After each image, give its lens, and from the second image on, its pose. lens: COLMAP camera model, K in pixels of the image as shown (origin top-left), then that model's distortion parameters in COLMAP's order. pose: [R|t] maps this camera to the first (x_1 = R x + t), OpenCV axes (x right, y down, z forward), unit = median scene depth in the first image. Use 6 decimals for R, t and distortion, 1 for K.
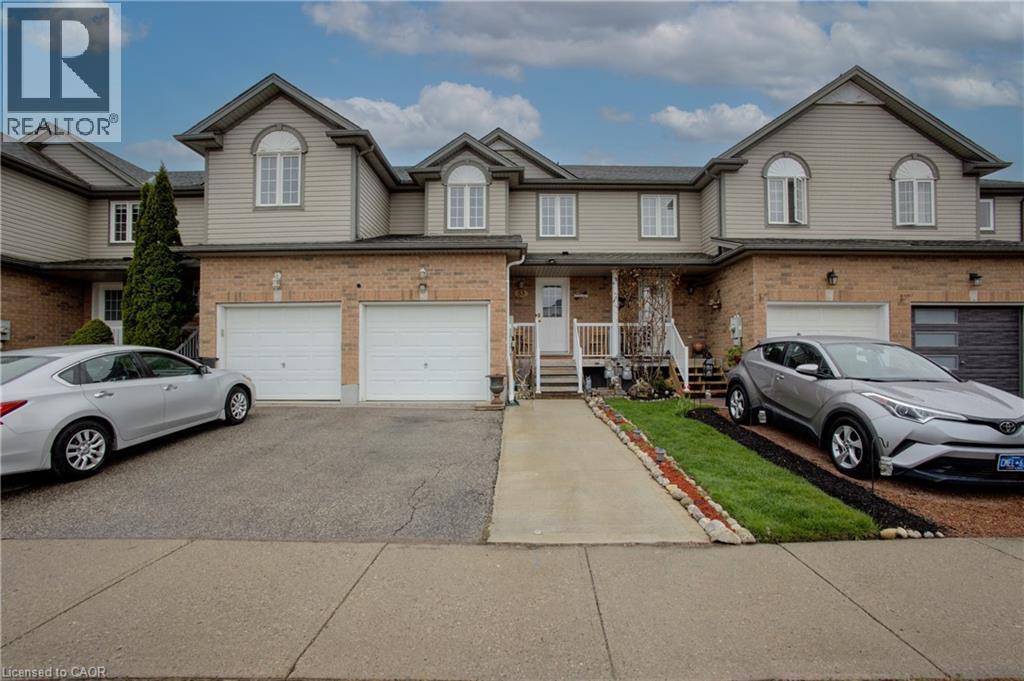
lens RADIAL K [[474.4, 0, 515.4], [0, 474.4, 358.9], [0, 0, 1]] dist [-0.078993, 0.036053]
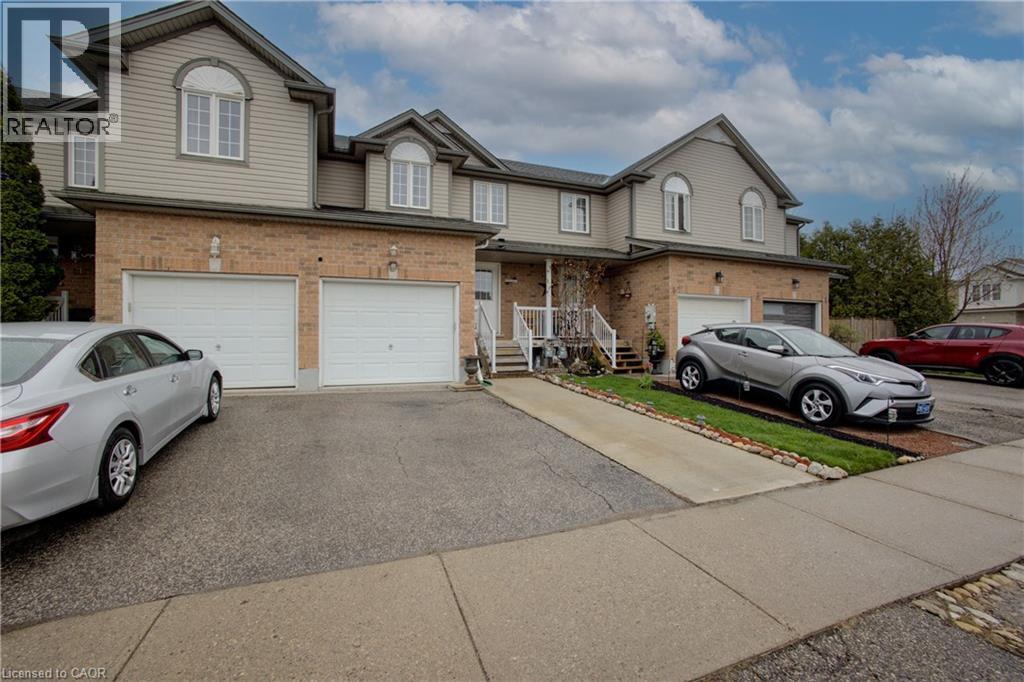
lens RADIAL K [[455.2, 0, 512.0], [0, 455.2, 341.0], [0, 0, 1]] dist [-0.074340, 0.033493]
pose [[0.926198, -0.000854, 0.377036, -0.312592], [-0.001071, 0.999987, 0.004896, -0.003061], [-0.377035, -0.004939, 0.926186, 0.059852]]
